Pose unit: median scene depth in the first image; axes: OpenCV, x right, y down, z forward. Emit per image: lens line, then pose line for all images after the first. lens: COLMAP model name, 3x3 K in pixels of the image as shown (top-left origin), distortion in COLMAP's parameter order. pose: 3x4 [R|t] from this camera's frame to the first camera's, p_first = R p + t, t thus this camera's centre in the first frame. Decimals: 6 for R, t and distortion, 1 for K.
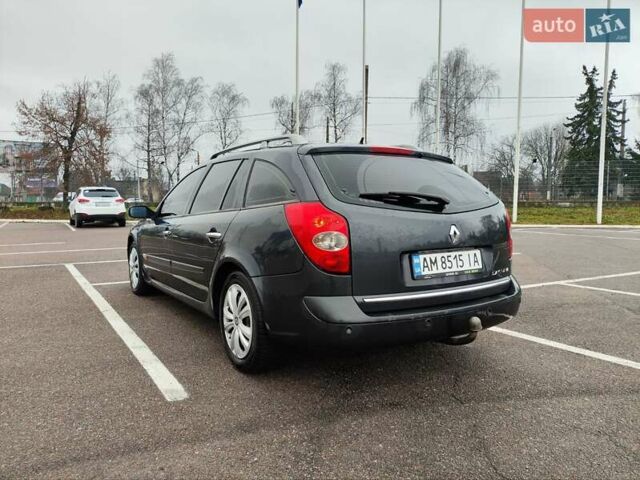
lens RADIAL K [[472.1, 0, 320.4], [0, 472.1, 238.2], [0, 0, 1]] dist [0.030734, -0.032302]
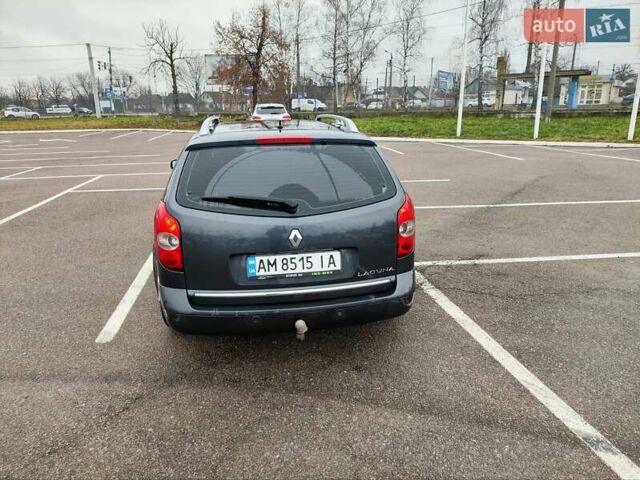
lens RADIAL K [[472.1, 0, 319.7], [0, 472.1, 241.1], [0, 0, 1]] dist [0.030734, -0.032302]
pose [[0.912425, 0.099627, -0.396932, 0.680743], [-0.015276, 0.977531, 0.210238, -0.200736], [0.408959, -0.185762, 0.893445, 0.107800]]
